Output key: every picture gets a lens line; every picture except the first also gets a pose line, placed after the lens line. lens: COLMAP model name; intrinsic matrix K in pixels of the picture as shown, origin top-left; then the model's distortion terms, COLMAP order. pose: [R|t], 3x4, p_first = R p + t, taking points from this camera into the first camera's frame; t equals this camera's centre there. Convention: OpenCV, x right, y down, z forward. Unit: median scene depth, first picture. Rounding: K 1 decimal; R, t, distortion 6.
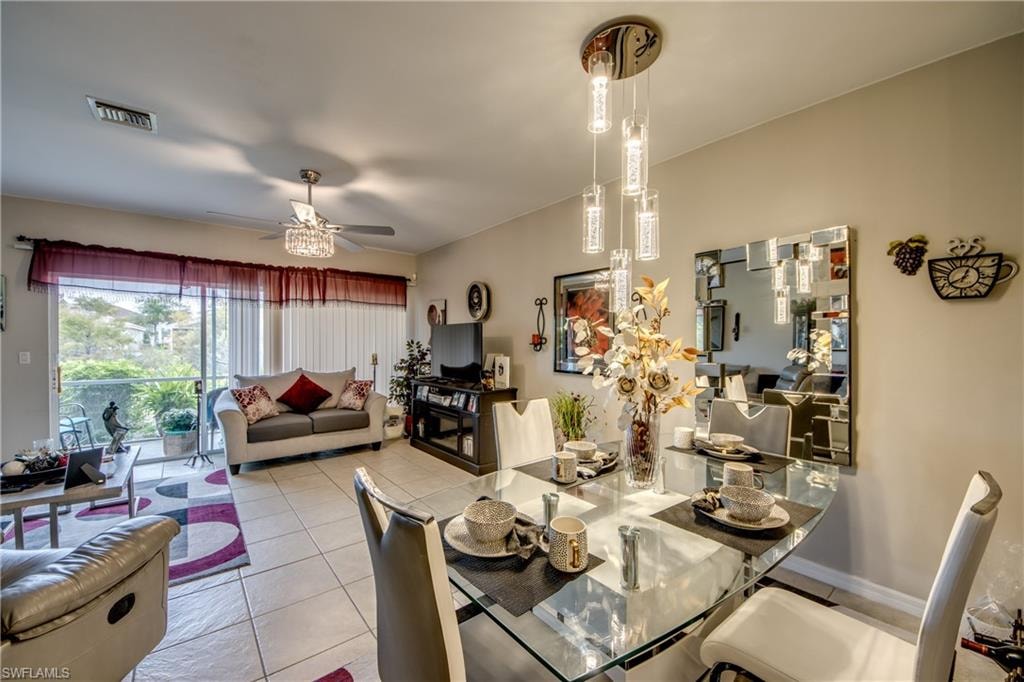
lens RADIAL K [[412.0, 0, 538.9], [0, 412.0, 339.5], [0, 0, 1]] dist [0.016258, -0.022172]
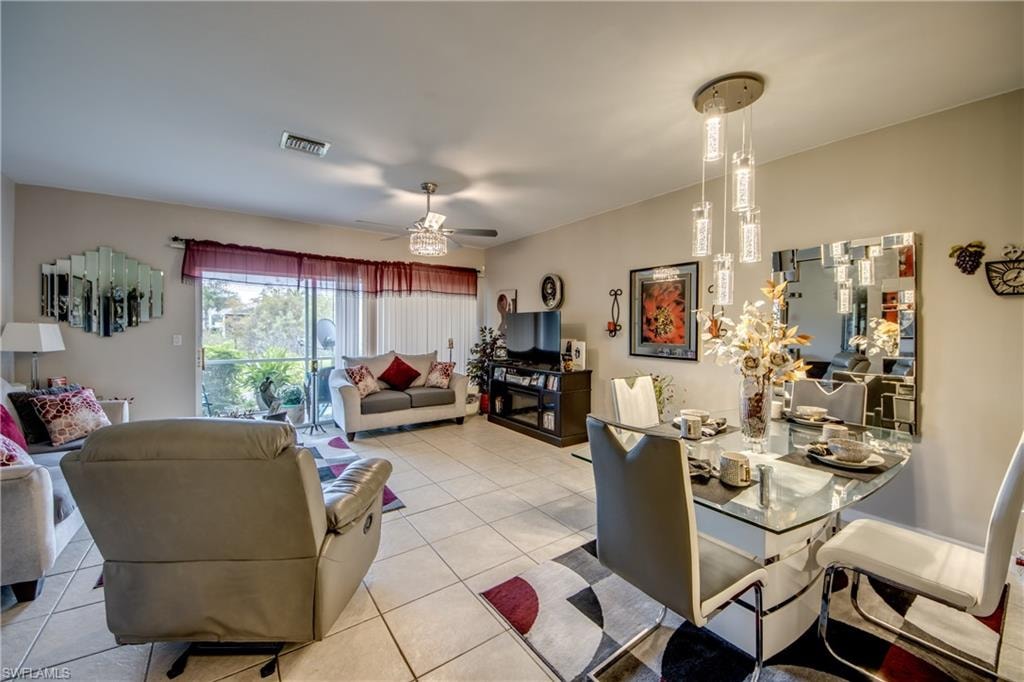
lens RADIAL K [[411.0, 0, 537.0], [0, 411.0, 326.9], [0, 0, 1]] dist [0.000413, -0.014486]
pose [[0.997927, 0.004456, -0.064207, -0.141109], [-0.004272, 0.999986, 0.003009, -0.001475], [0.064219, -0.002728, 0.997932, -0.127577]]
